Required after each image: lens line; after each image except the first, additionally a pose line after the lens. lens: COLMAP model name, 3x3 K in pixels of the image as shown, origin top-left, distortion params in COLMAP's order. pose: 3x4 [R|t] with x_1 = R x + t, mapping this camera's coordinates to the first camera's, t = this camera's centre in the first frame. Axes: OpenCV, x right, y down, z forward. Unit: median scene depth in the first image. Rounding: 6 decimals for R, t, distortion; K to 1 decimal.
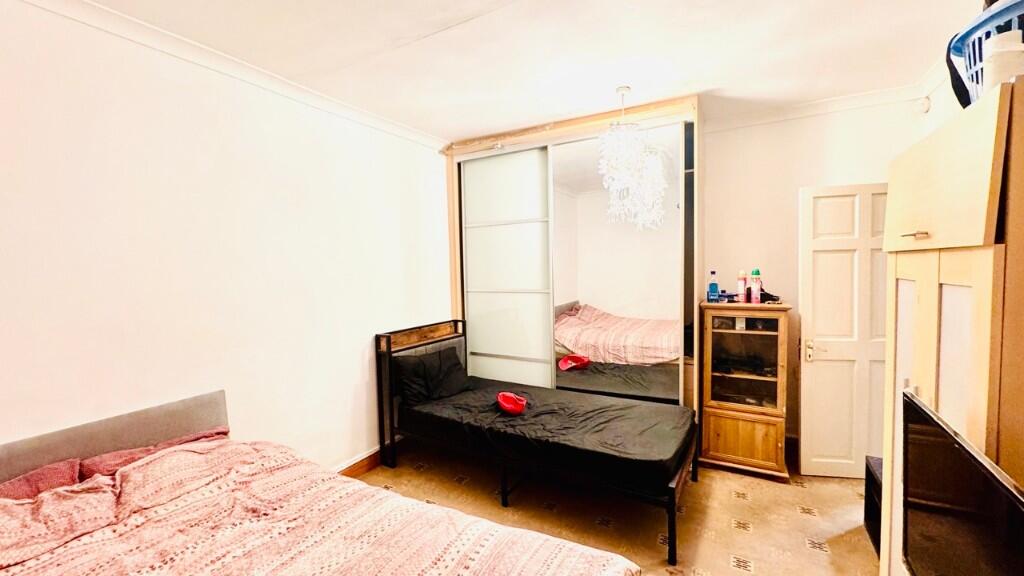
lens RADIAL K [[404.4, 0, 512.0], [0, 404.4, 288.0], [0, 0, 1]] dist [-0.000804, 0.000046]
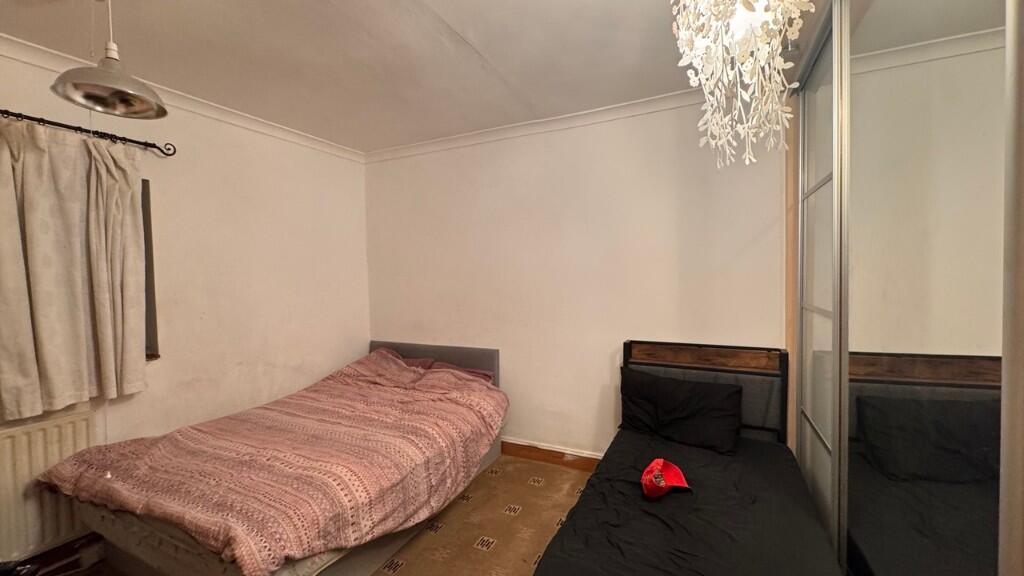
lens RADIAL K [[404.4, 0, 512.0], [0, 404.4, 288.0], [0, 0, 1]] dist [-0.000804, 0.000046]
pose [[0.100423, 0.028255, -0.994544, 0.526339], [-0.064180, 0.997699, 0.021864, -0.003365], [0.992873, 0.061634, 0.102006, 0.620929]]
